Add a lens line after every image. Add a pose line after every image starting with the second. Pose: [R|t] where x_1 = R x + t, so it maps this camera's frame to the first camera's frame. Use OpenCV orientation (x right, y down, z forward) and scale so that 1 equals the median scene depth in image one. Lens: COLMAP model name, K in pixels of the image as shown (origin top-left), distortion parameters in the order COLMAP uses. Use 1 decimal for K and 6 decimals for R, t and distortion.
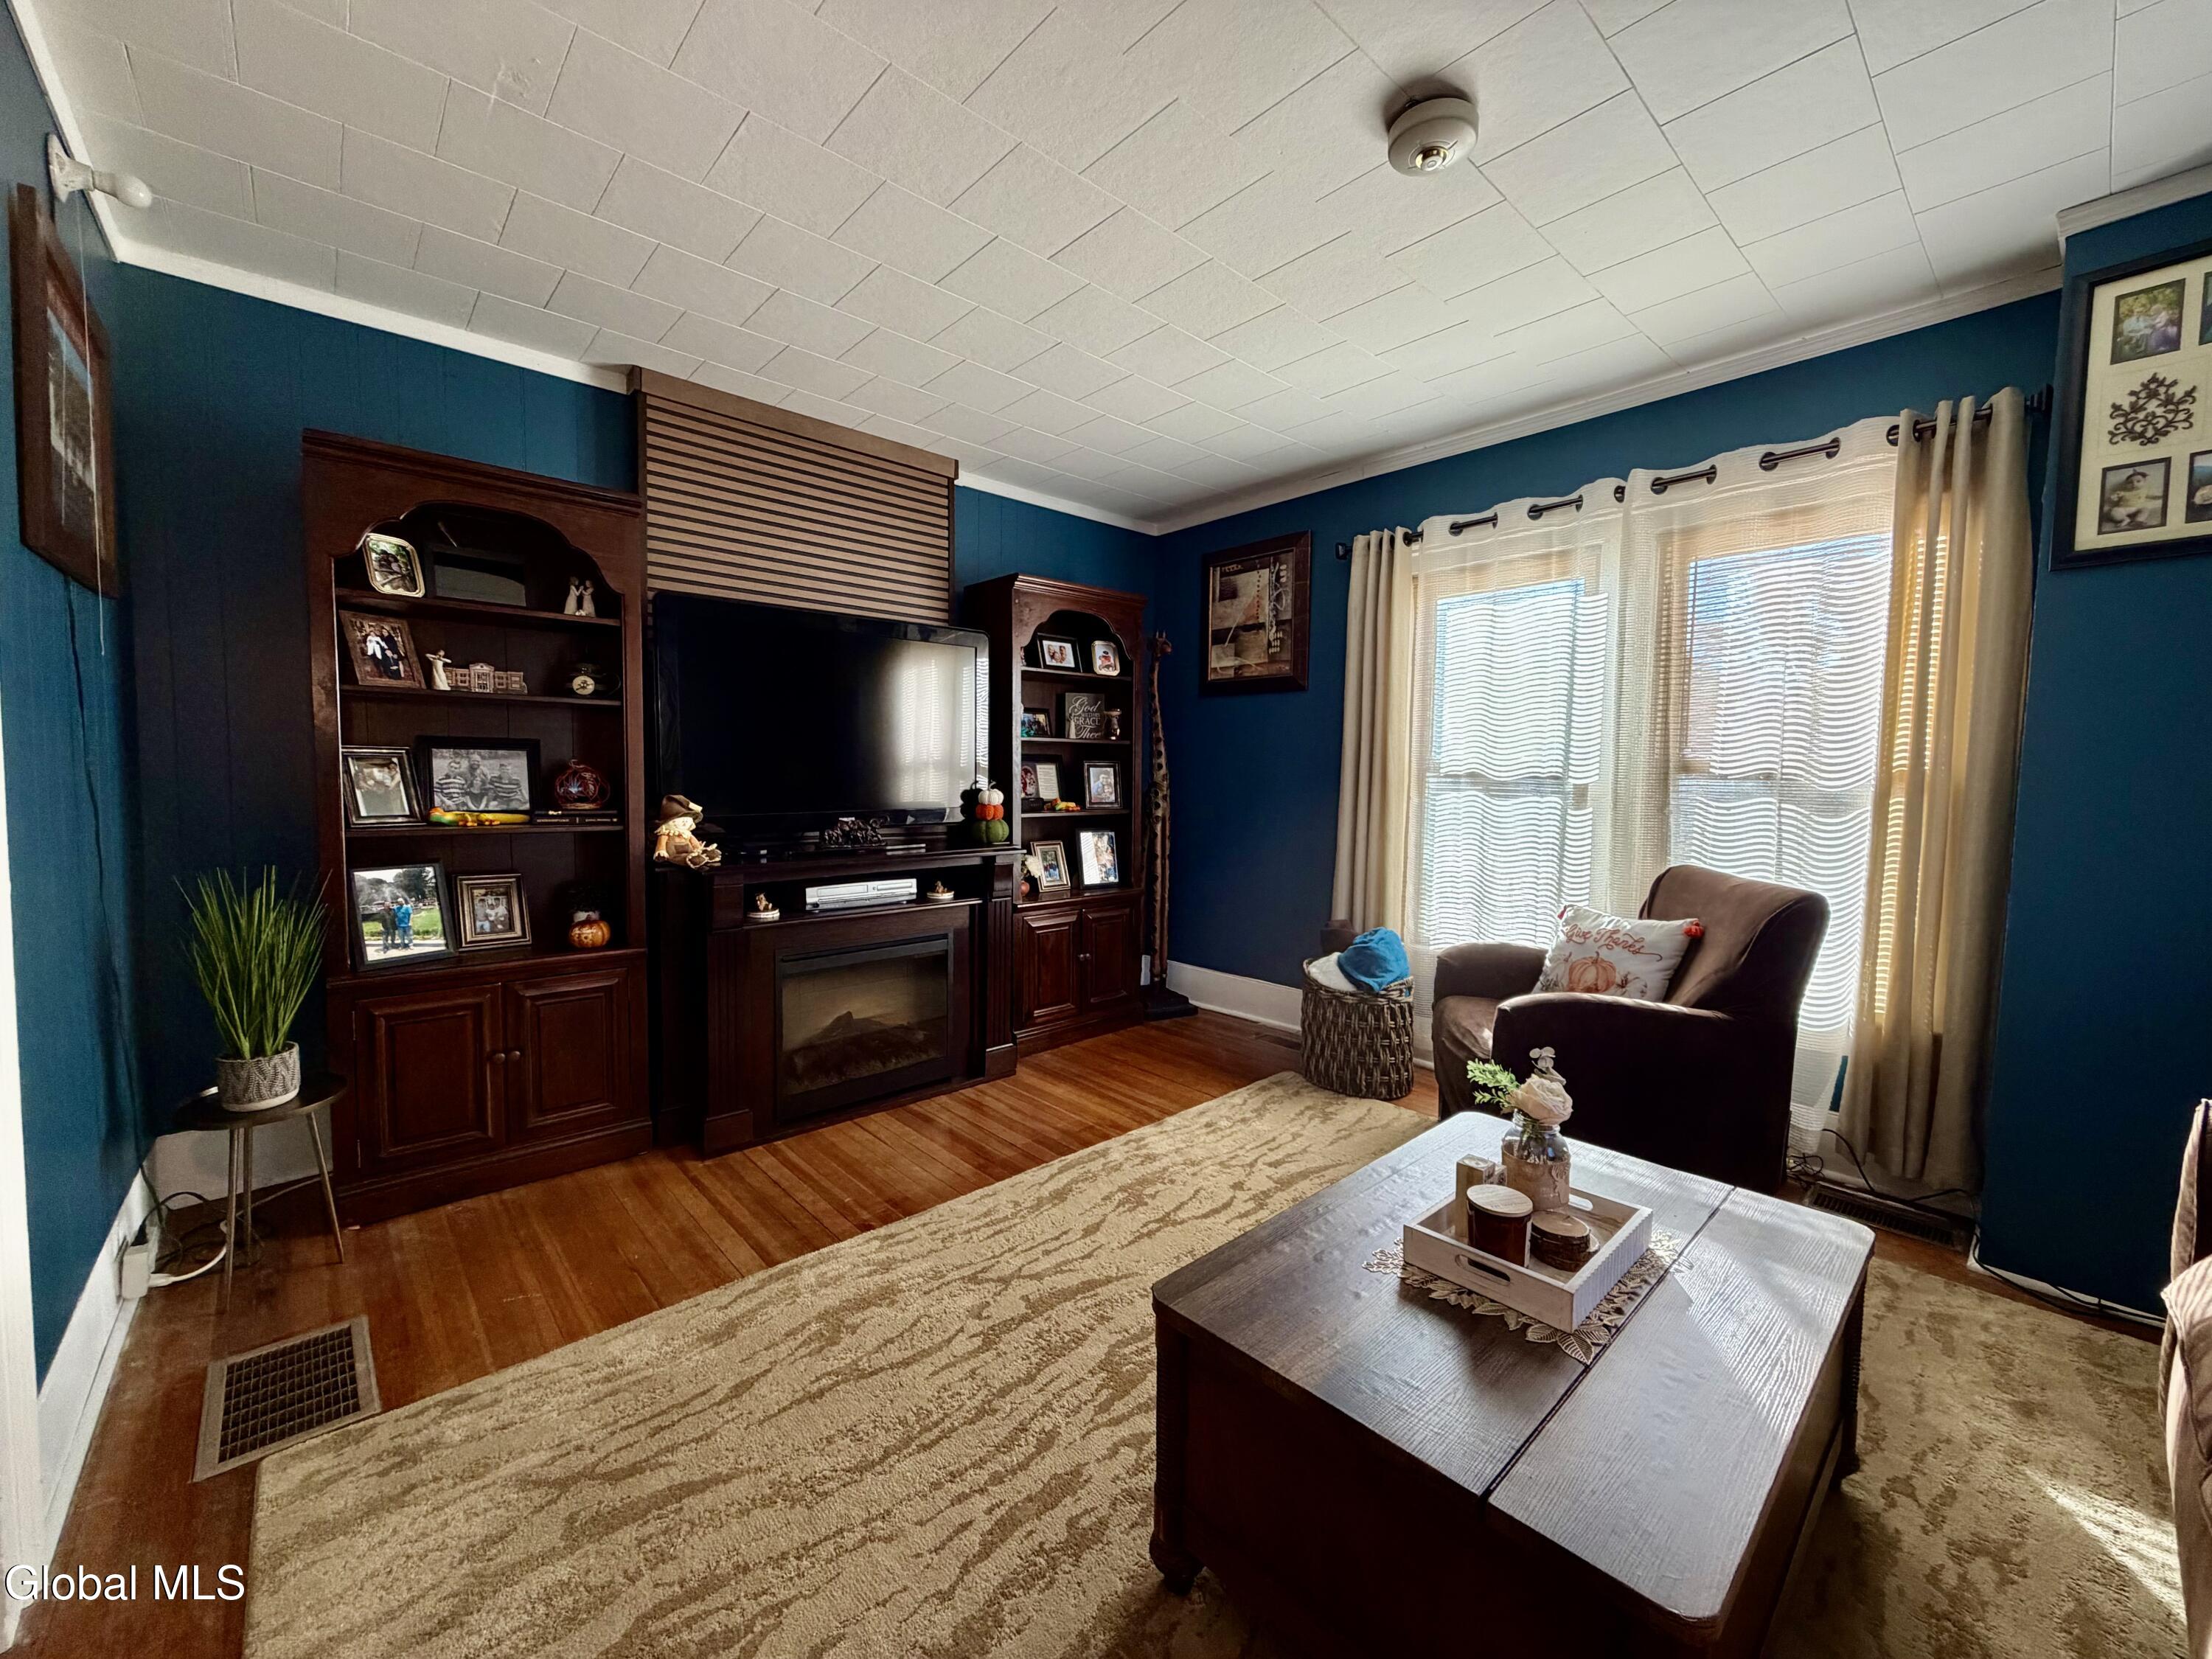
lens RADIAL K [[861.4, 0, 1106.0], [0, 861.4, 829.5], [0, 0, 1]] dist [-0.016311, -0.000041]
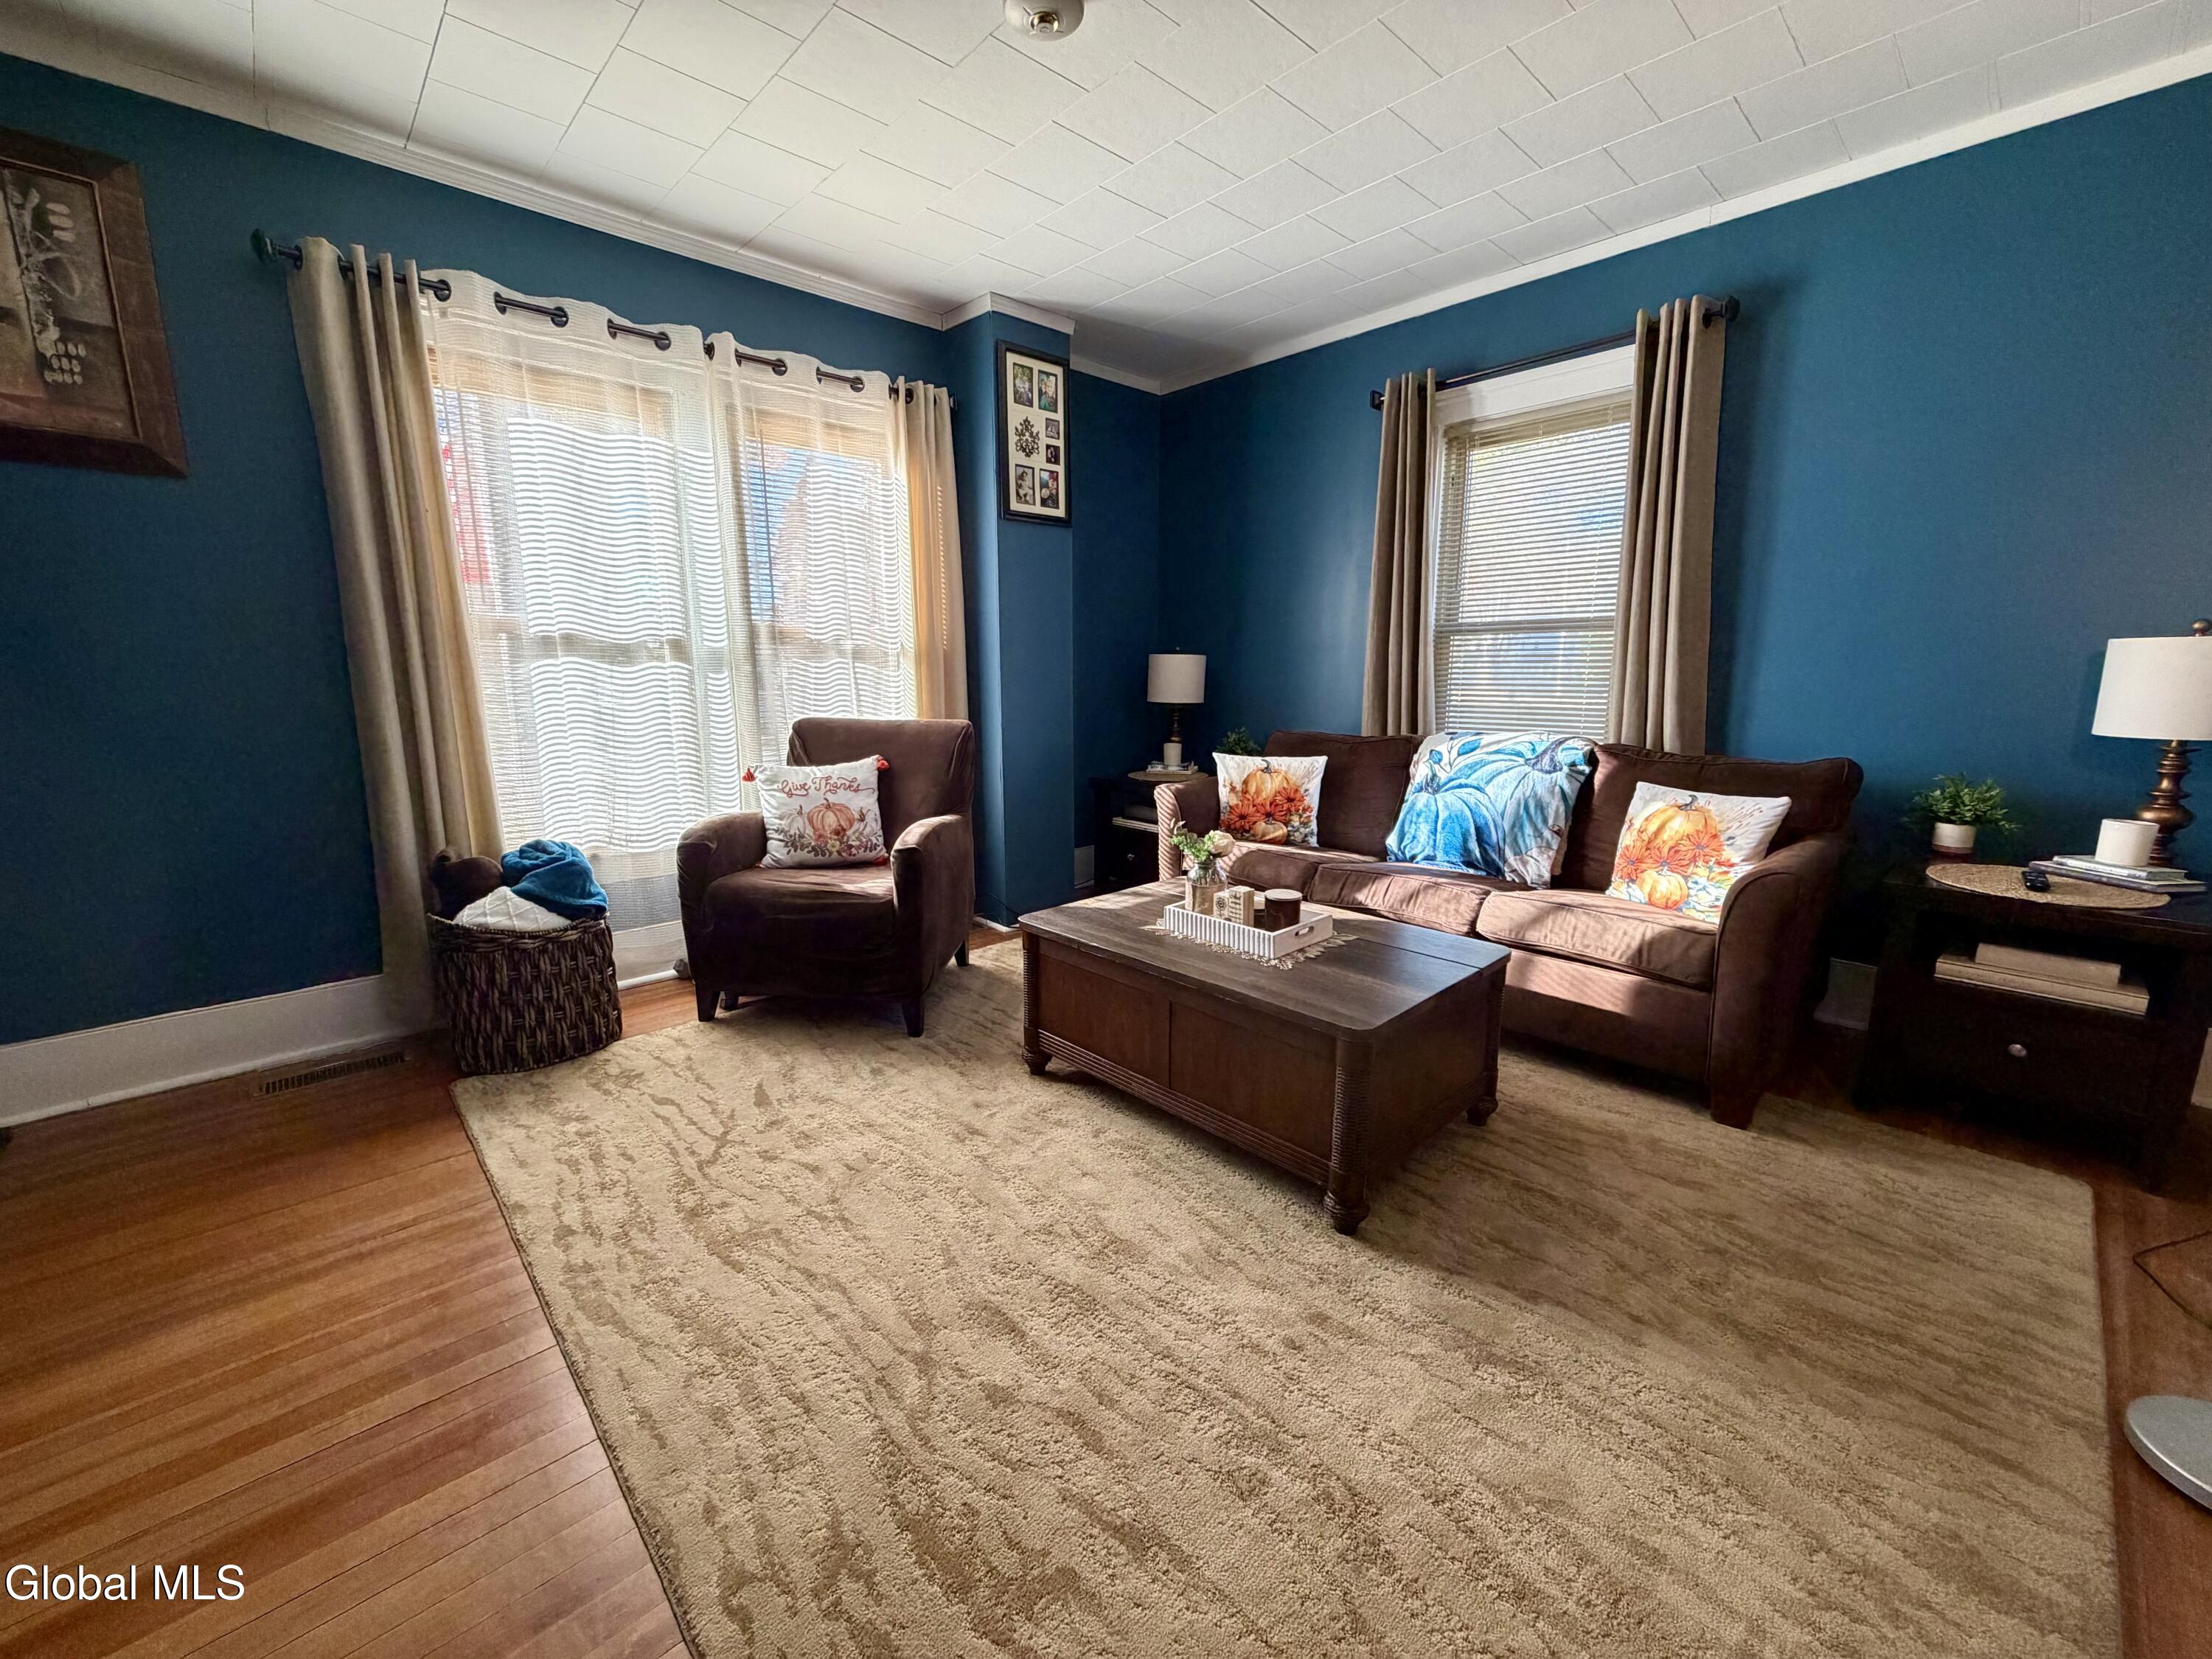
lens RADIAL K [[896.8, 0, 1116.2], [0, 896.8, 817.2], [0, 0, 1]] dist [-0.000093, -0.000215]
pose [[-0.026314, -0.189078, 0.981609, -0.457288], [0.052597, 0.980327, 0.190241, -0.029090], [-0.998269, 0.056635, -0.015852, 0.488943]]
